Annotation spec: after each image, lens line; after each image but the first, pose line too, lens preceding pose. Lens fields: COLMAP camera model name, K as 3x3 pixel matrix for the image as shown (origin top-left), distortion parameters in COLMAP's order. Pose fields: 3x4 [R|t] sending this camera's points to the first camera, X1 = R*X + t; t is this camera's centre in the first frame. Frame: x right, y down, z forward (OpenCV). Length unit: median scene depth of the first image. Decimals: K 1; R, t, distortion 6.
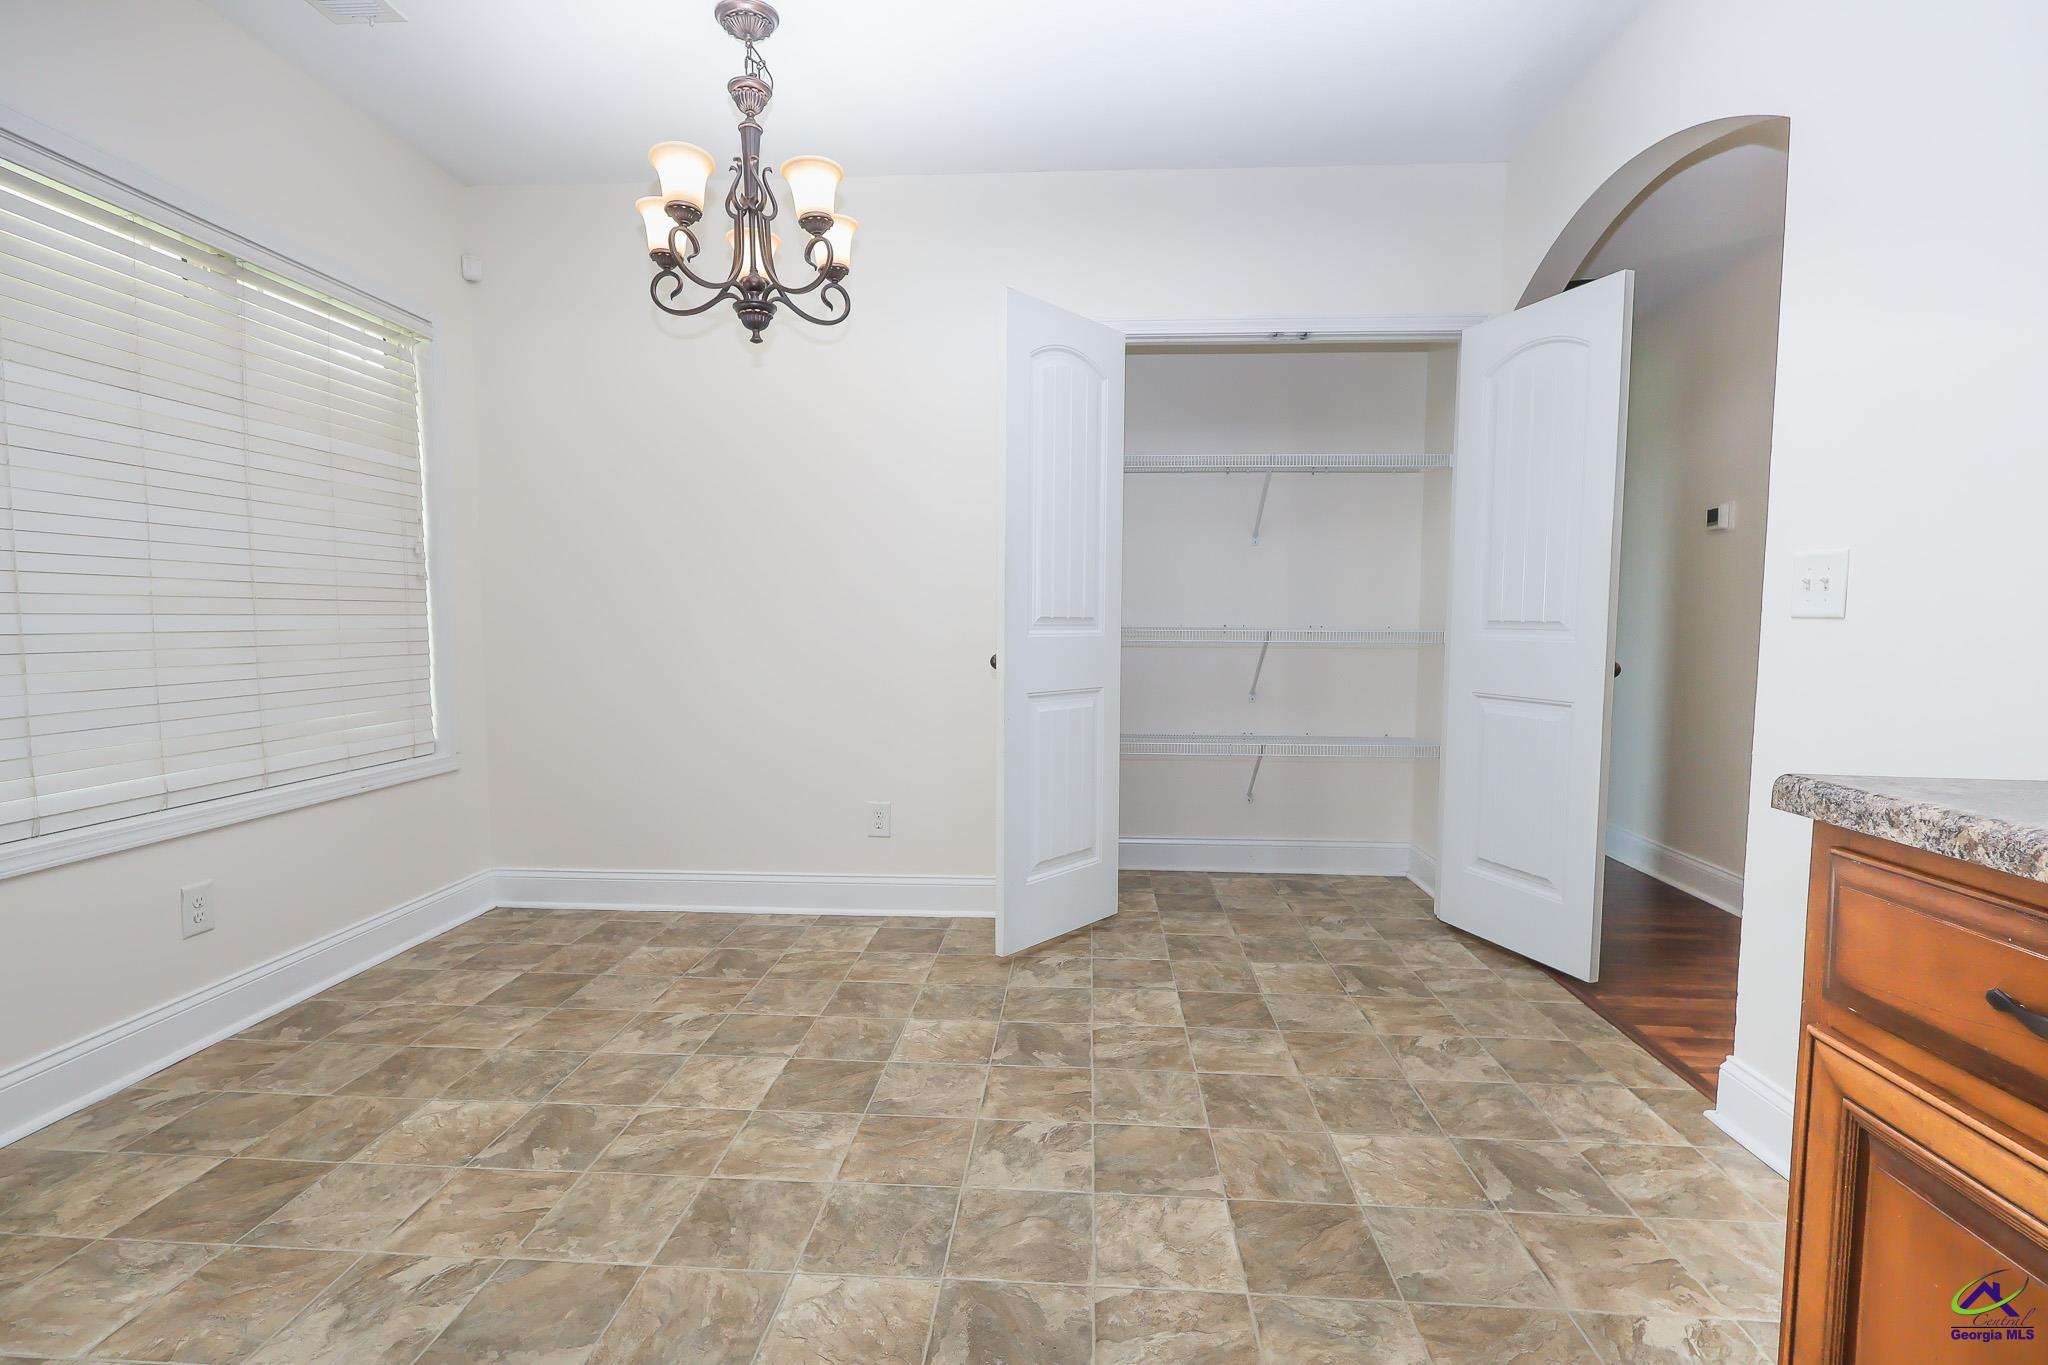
lens RADIAL K [[946.3, 0, 1027.7], [0, 946.3, 681.8], [0, 0, 1]] dist [-0.000708, 0.000413]
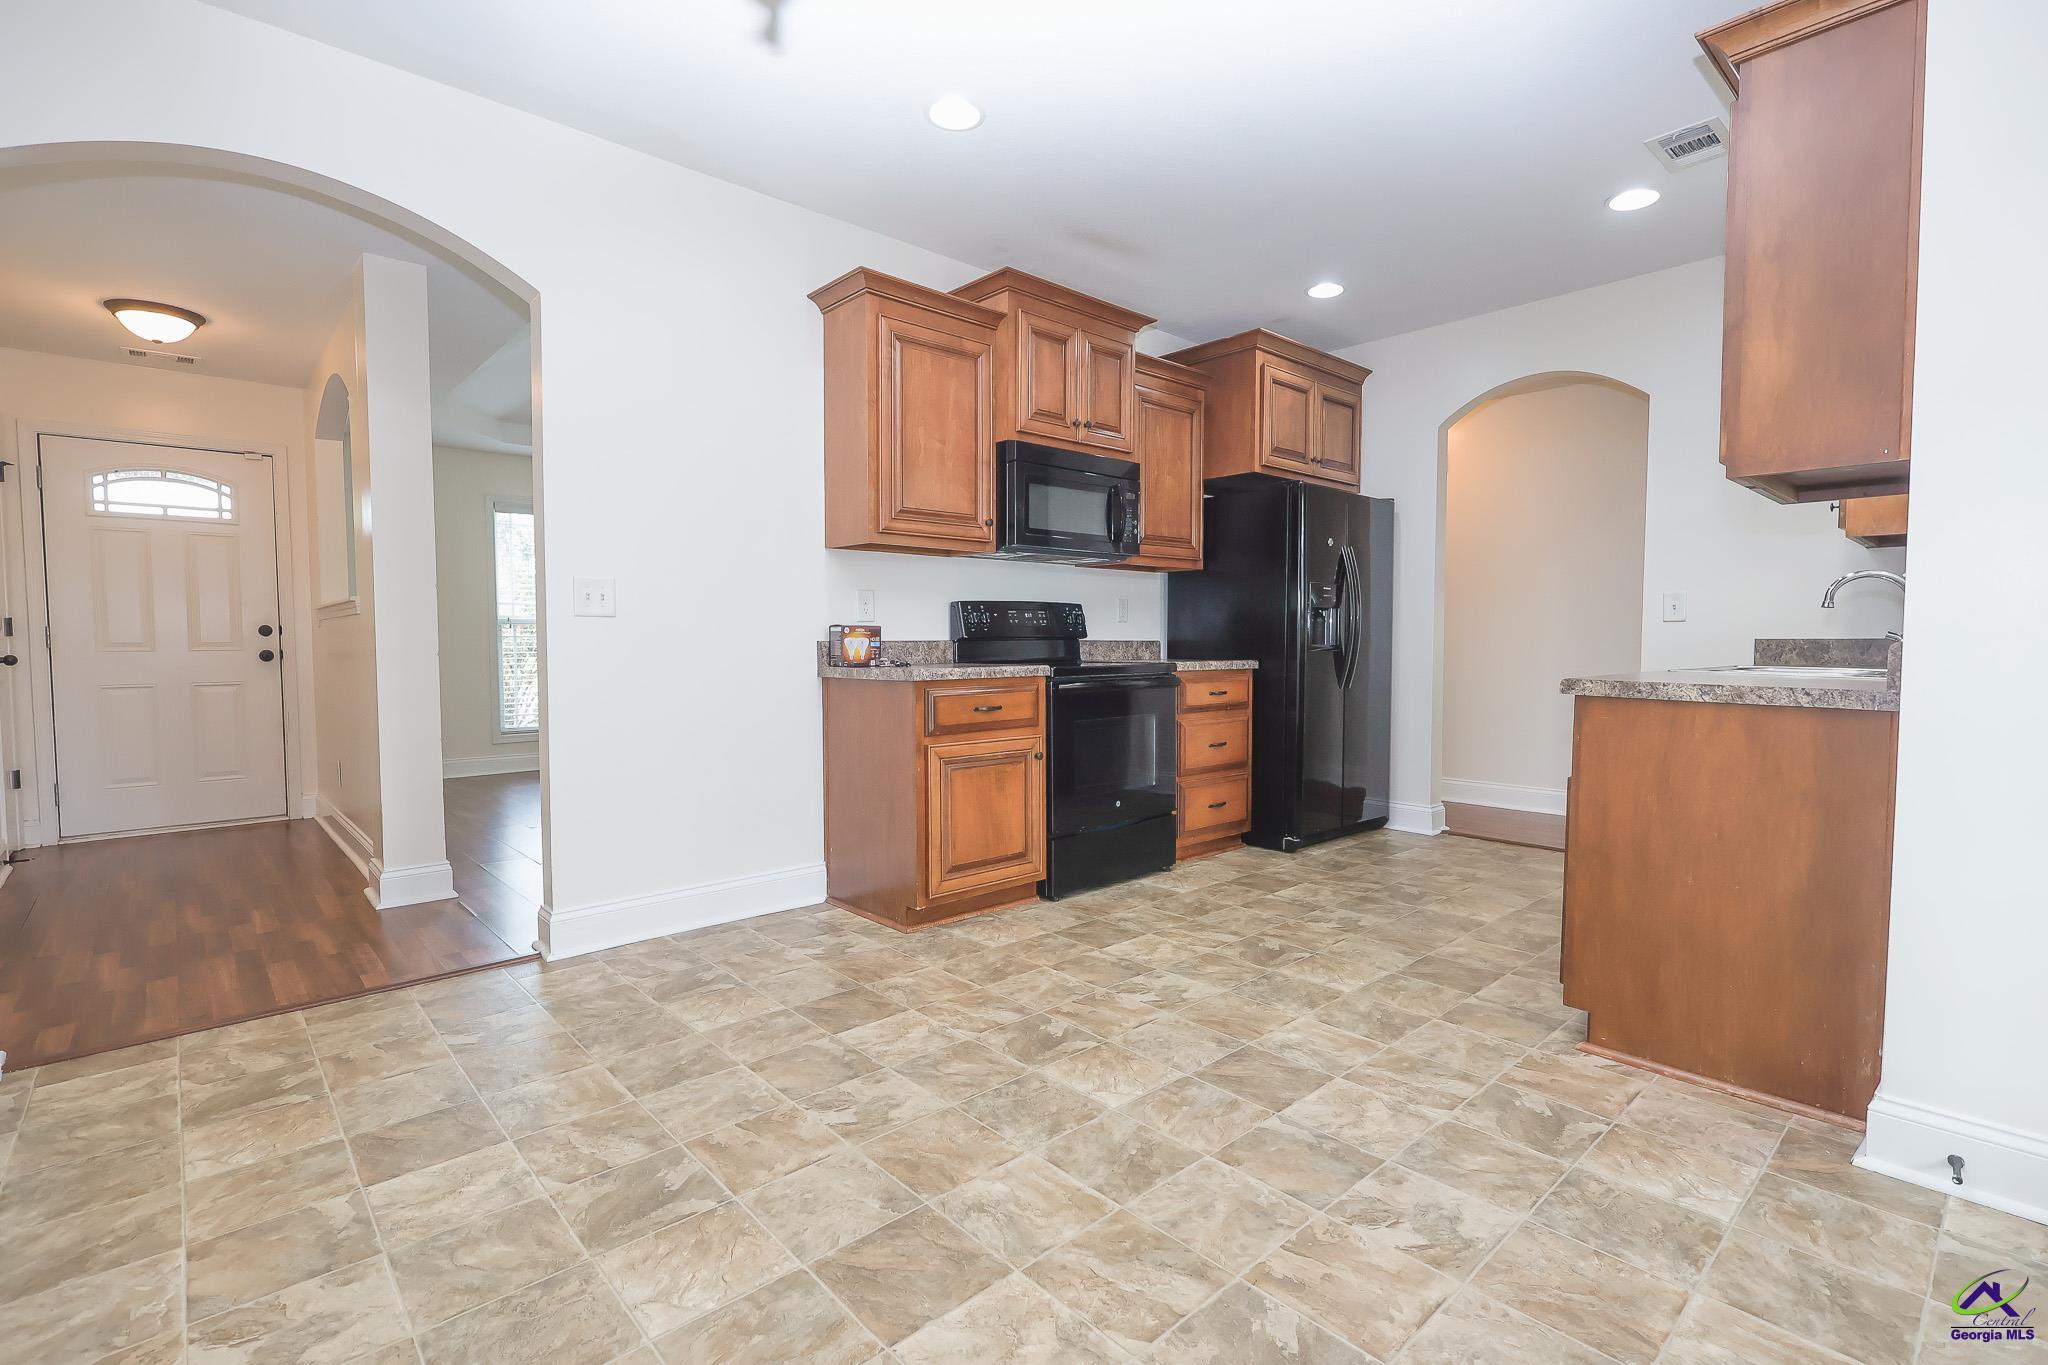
lens RADIAL K [[946.3, 0, 1027.7], [0, 946.3, 681.8], [0, 0, 1]] dist [-0.000708, 0.000413]
pose [[-0.721449, -0.033053, 0.691678, -0.816401], [0.047494, 0.994146, 0.097045, -0.071752], [-0.690837, 0.102864, -0.715656, 1.530695]]
